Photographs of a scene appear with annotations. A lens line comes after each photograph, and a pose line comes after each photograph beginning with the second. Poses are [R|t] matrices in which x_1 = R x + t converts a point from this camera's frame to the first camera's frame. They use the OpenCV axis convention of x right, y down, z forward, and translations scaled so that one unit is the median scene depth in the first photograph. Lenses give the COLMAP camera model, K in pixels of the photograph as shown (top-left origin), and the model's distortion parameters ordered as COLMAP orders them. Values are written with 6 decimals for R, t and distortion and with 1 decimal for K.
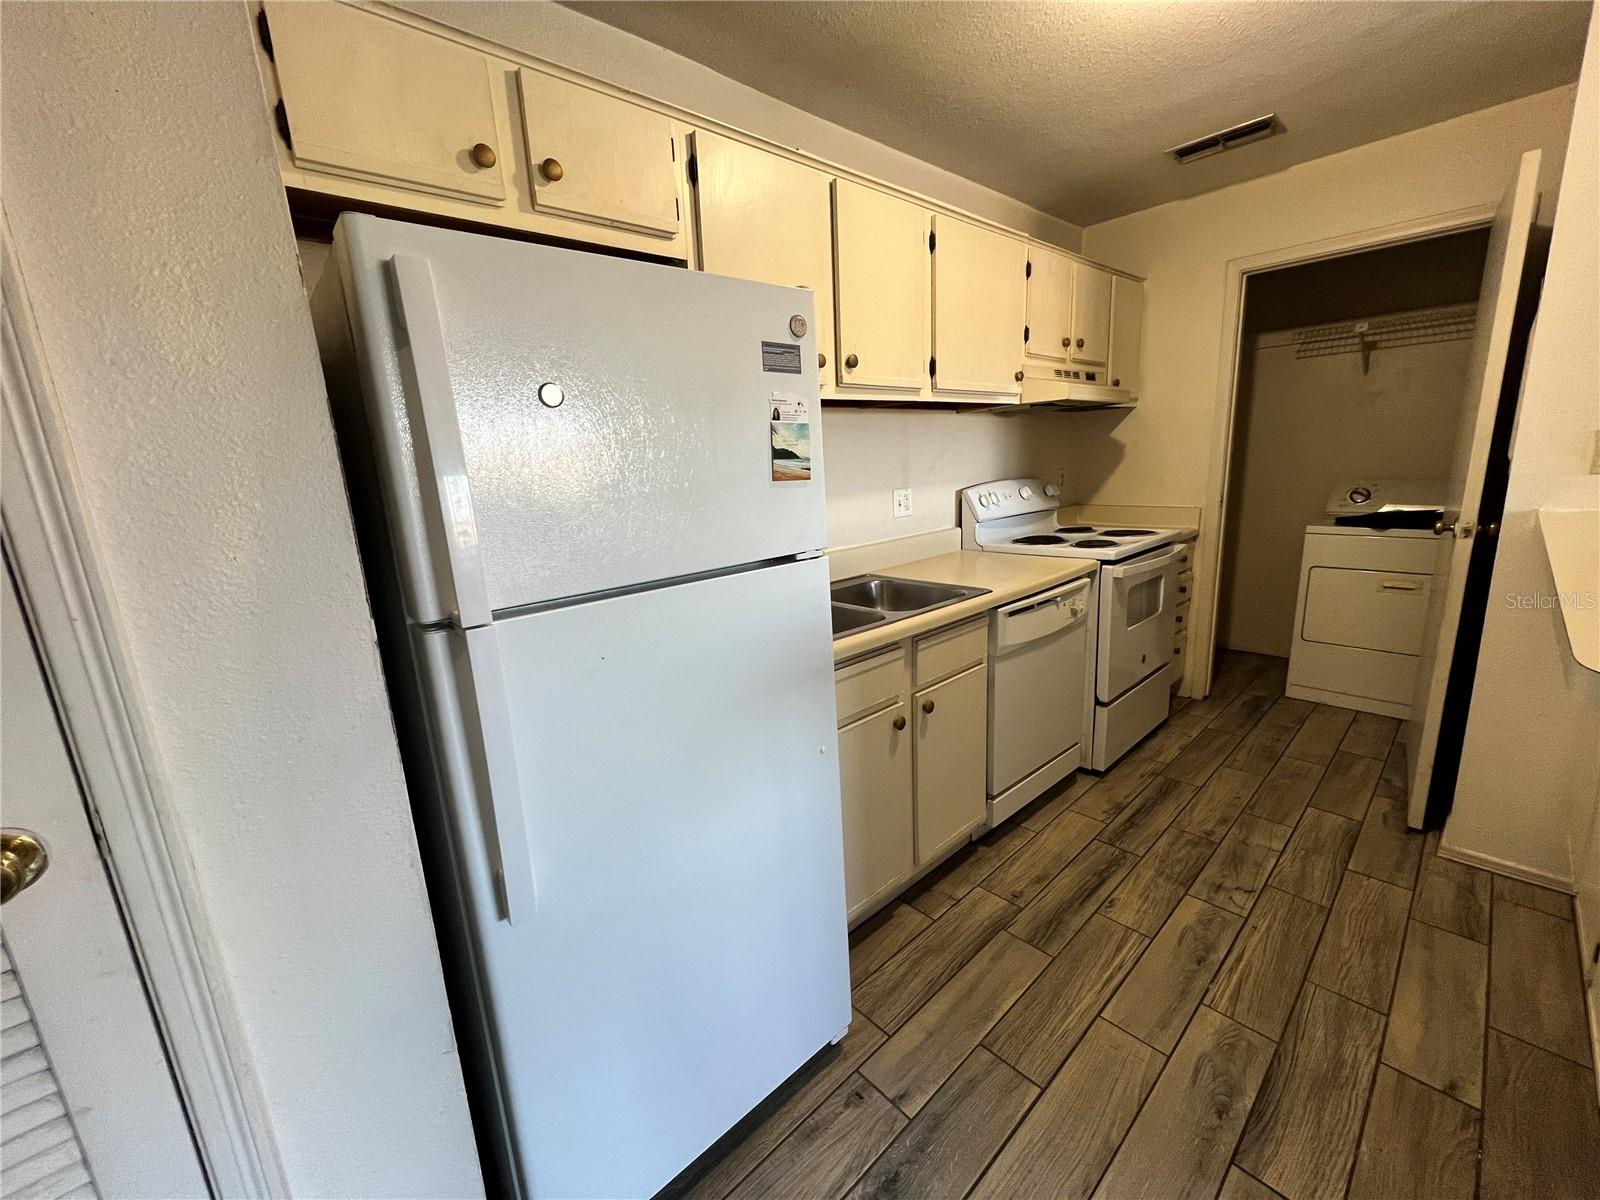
lens RADIAL K [[638.8, 0, 798.9], [0, 638.8, 596.3], [0, 0, 1]] dist [-0.000511, 0.000547]
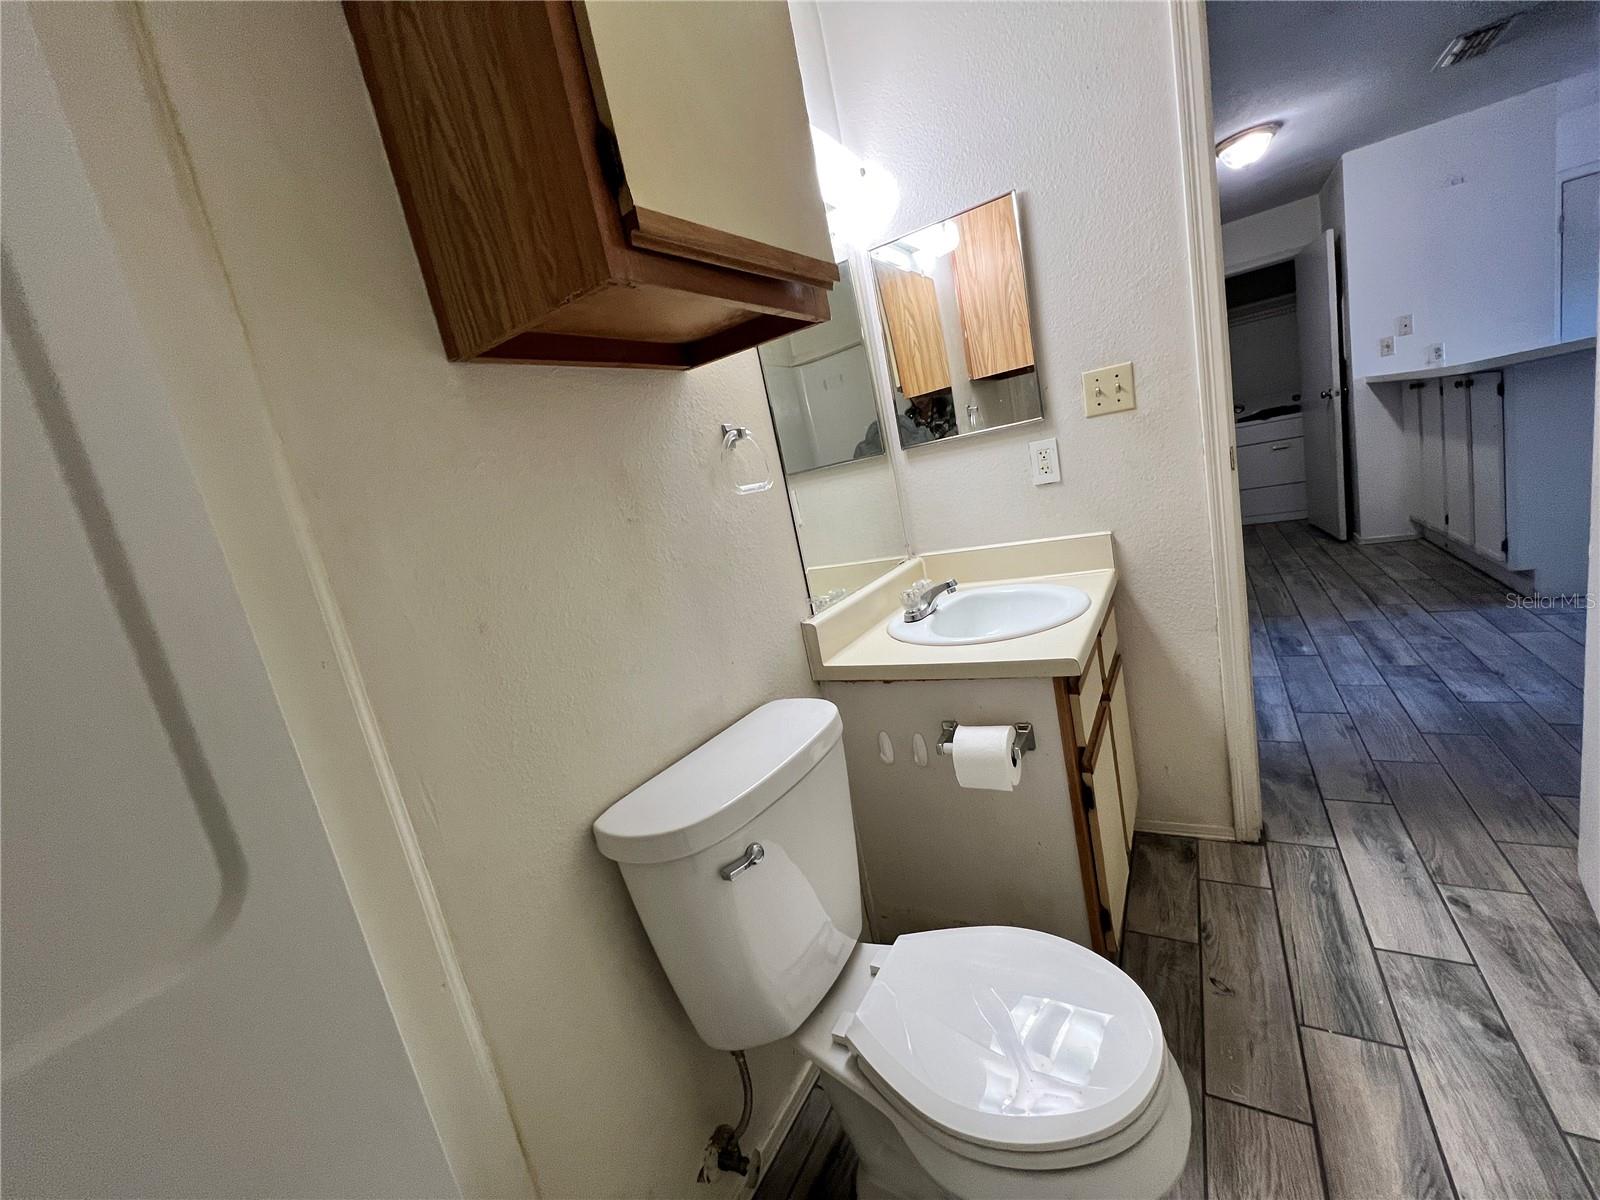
lens RADIAL K [[638.8, 0, 798.9], [0, 638.8, 596.3], [0, 0, 1]] dist [-0.000511, 0.000547]
pose [[0.947302, -0.188786, 0.258803, -1.301320], [0.205977, 0.977708, -0.040745, 0.268022], [-0.245341, 0.091905, 0.965071, -0.557538]]
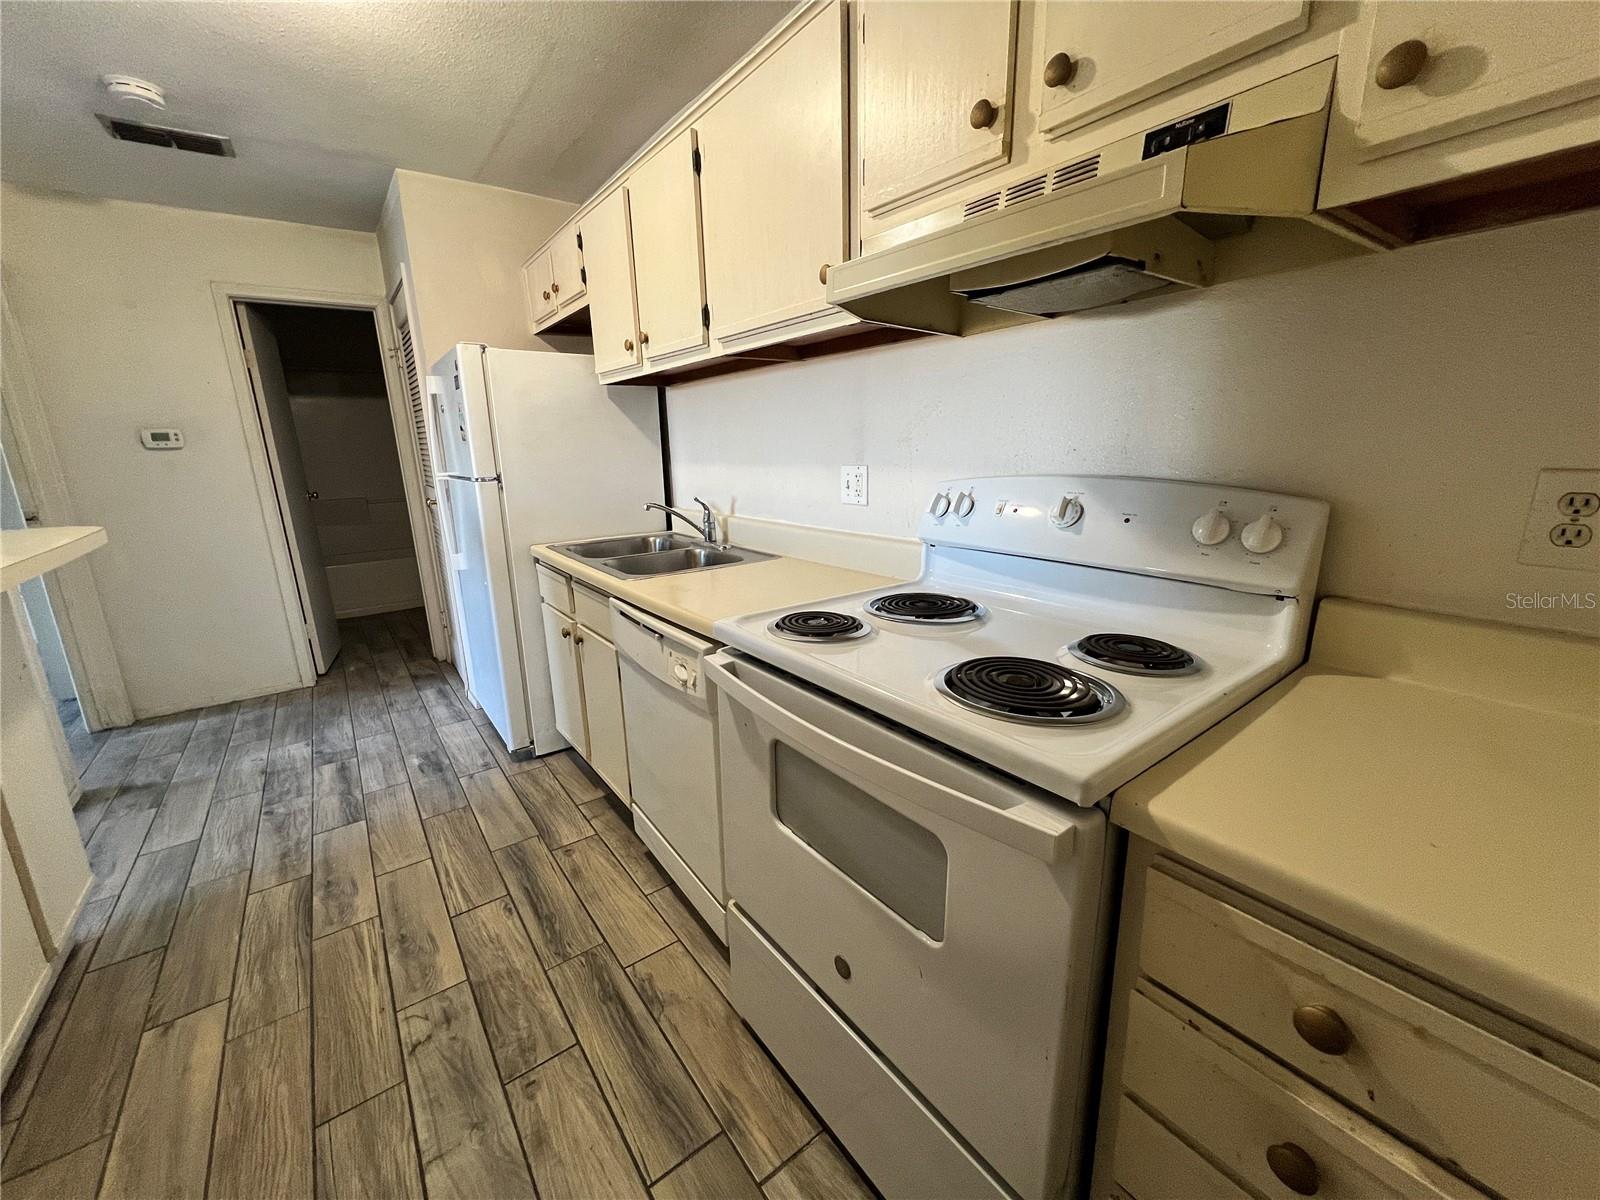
lens RADIAL K [[638.8, 0, 798.9], [0, 638.8, 596.3], [0, 0, 1]] dist [-0.000511, 0.000547]
pose [[-0.094259, 0.289039, -0.952665, 1.105529], [-0.179708, 0.936267, 0.301845, -0.292504], [0.979194, 0.199653, -0.036309, 1.235564]]
